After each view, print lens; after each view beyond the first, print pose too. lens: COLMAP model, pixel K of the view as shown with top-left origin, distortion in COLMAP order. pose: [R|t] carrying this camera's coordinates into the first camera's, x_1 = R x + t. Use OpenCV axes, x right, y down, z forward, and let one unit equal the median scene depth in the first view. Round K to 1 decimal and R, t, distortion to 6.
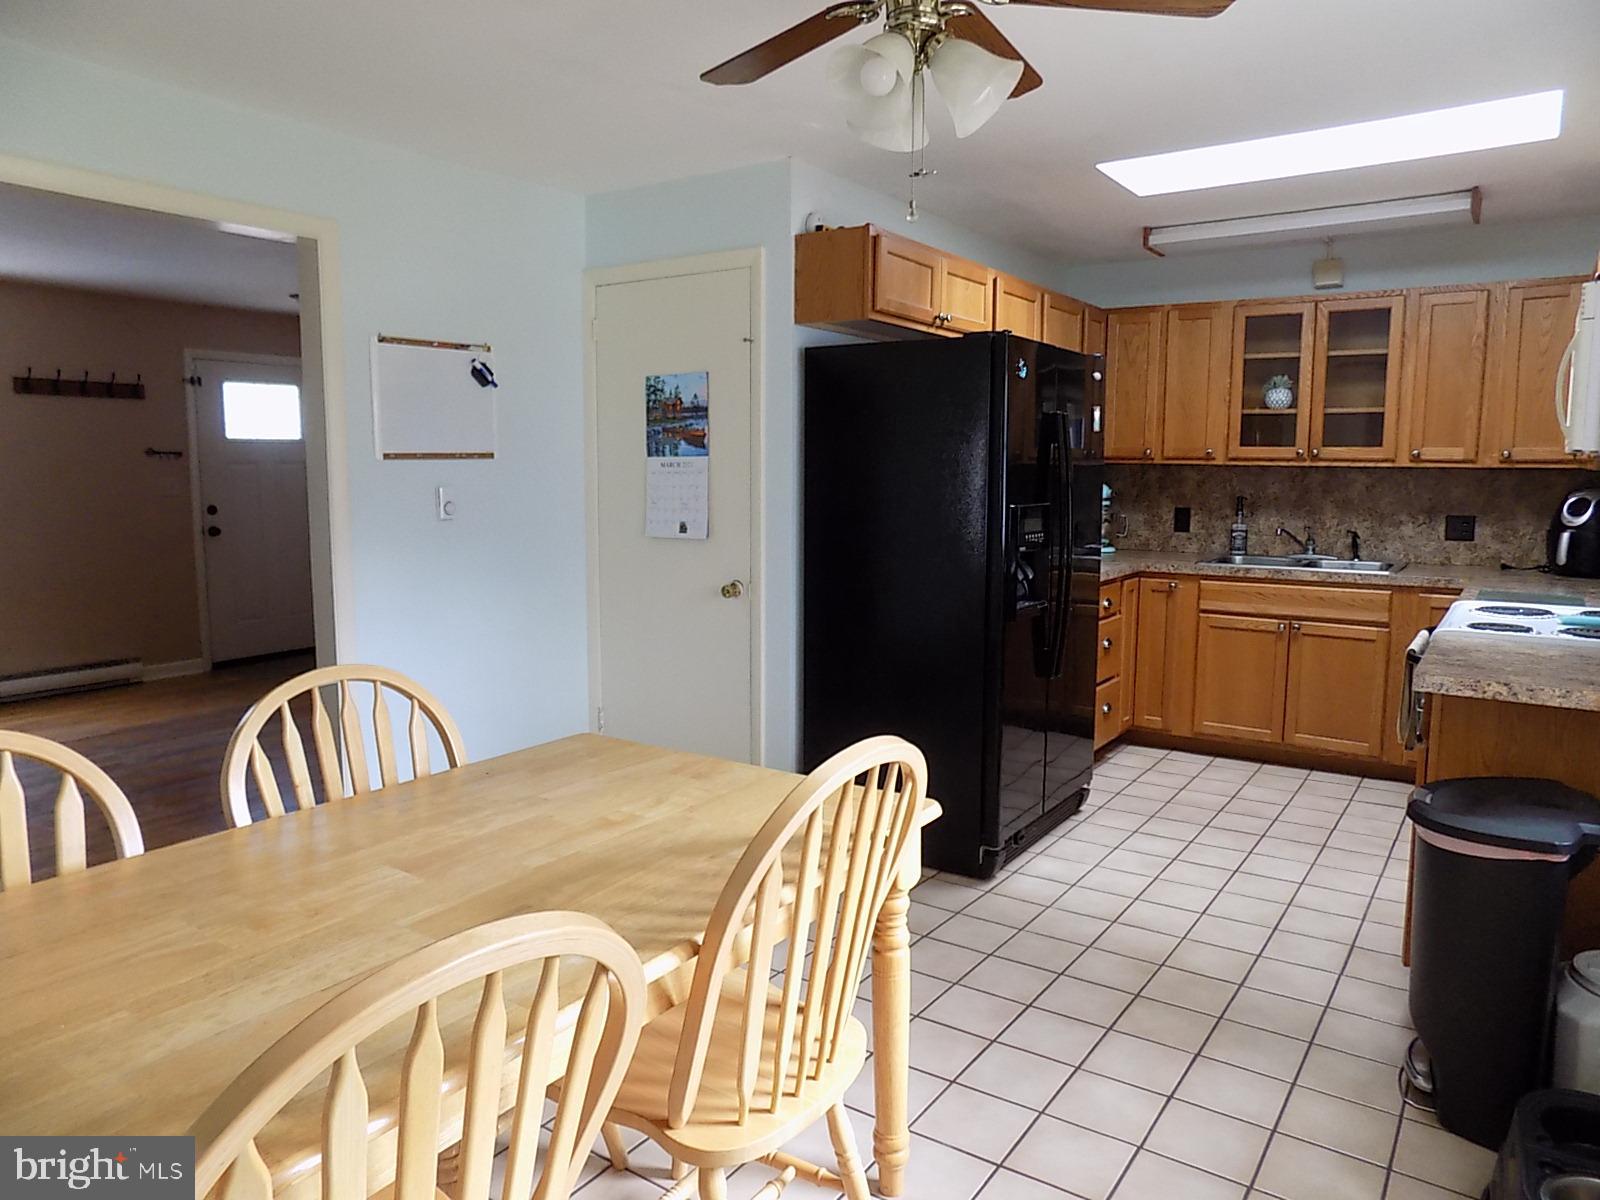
lens RADIAL K [[1082.8, 0, 813.3], [0, 1082.8, 586.6], [0, 0, 1]] dist [-0.079965, 0.086580]
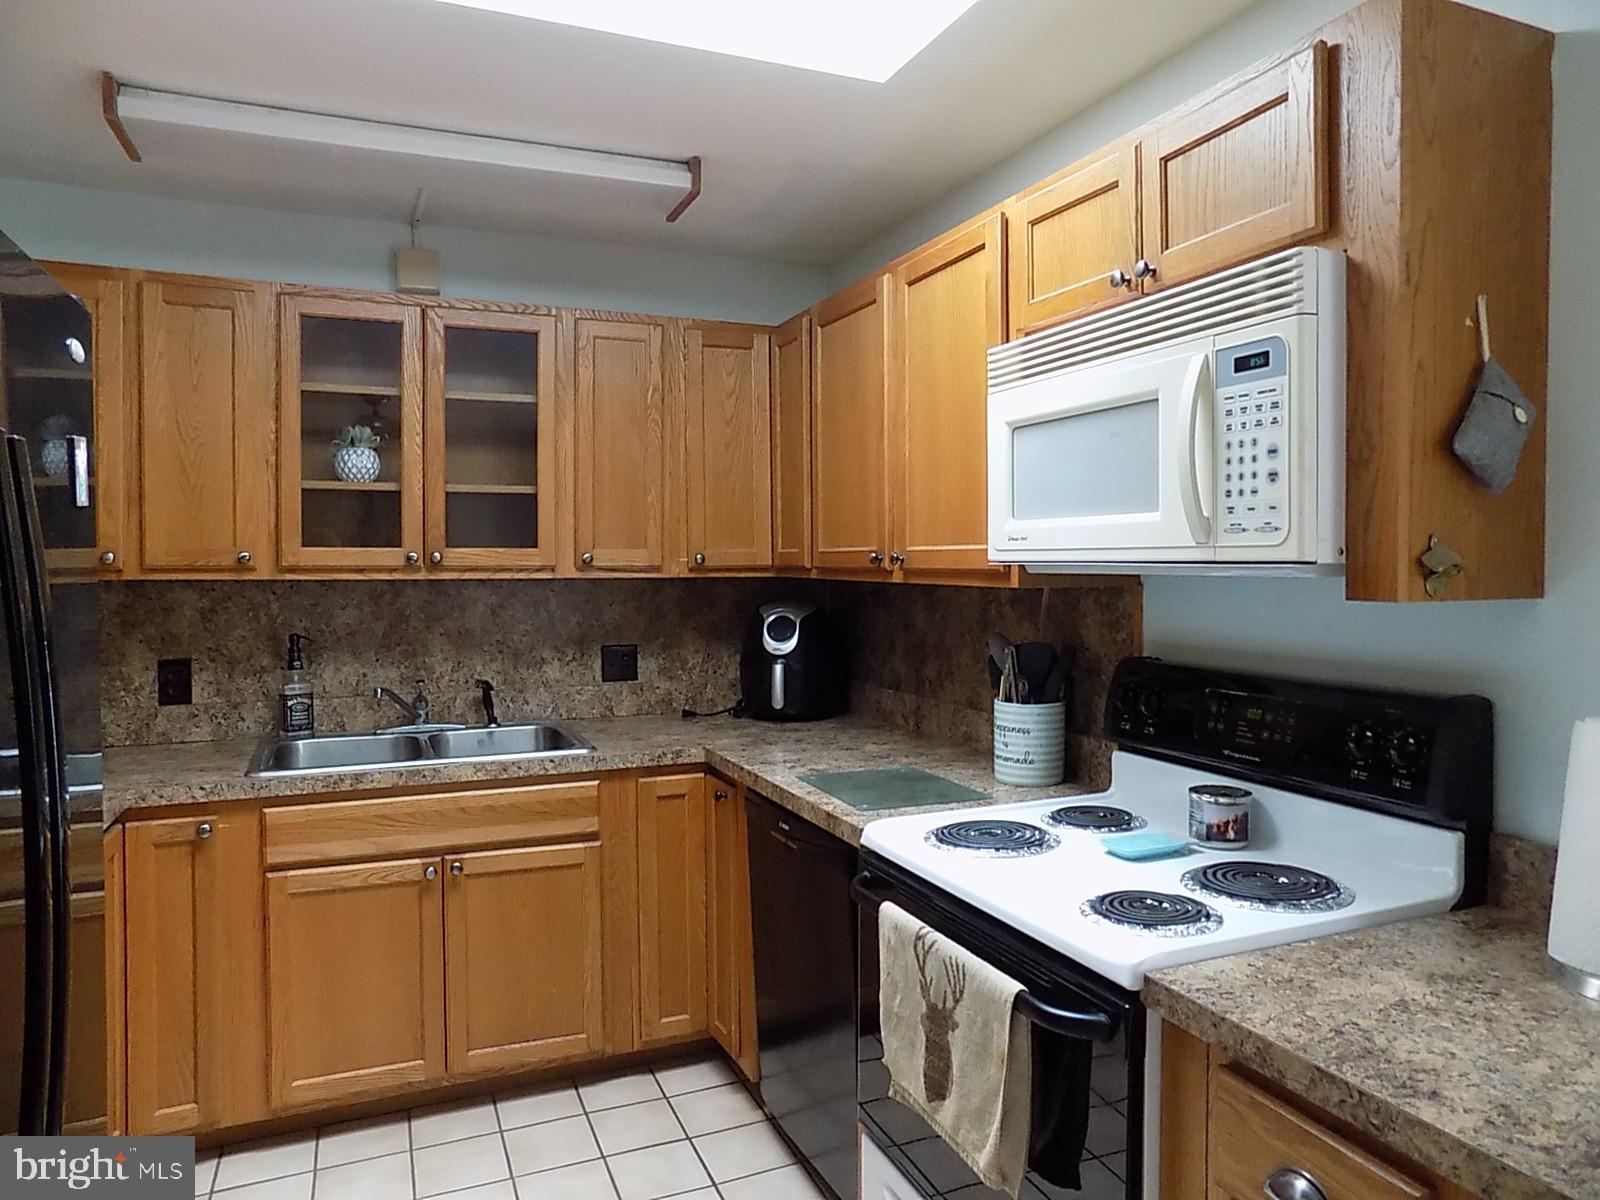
lens RADIAL K [[1082.8, 0, 813.3], [0, 1082.8, 586.6], [0, 0, 1]] dist [-0.079965, 0.086580]
pose [[0.540459, -0.024558, 0.841012, 0.082900], [0.100728, 0.994273, -0.035698, -0.068846], [-0.835319, 0.104006, 0.539837, 0.519561]]
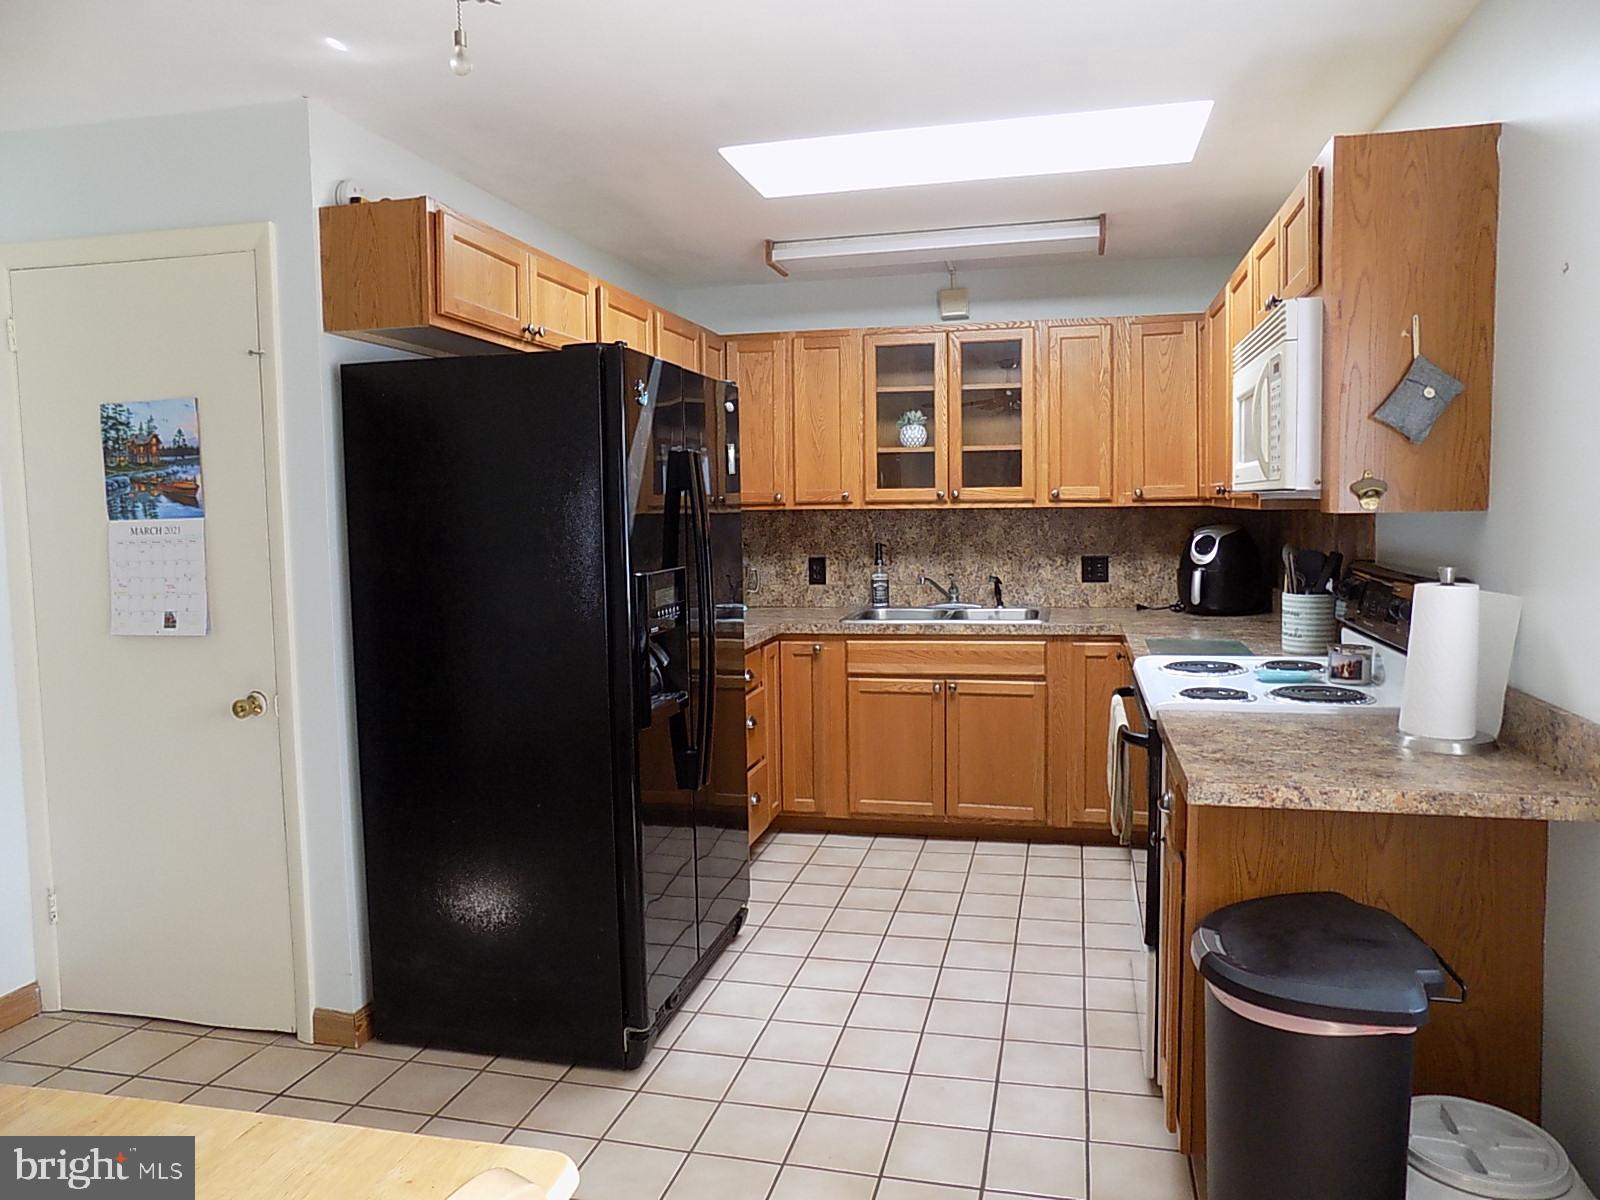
lens RADIAL K [[1082.8, 0, 813.3], [0, 1082.8, 586.6], [0, 0, 1]] dist [-0.079965, 0.086580]
pose [[0.933971, -0.046380, 0.354327, 0.021755], [0.060987, 0.997683, -0.030164, -0.025886], [-0.352107, 0.049782, 0.934635, 0.181106]]
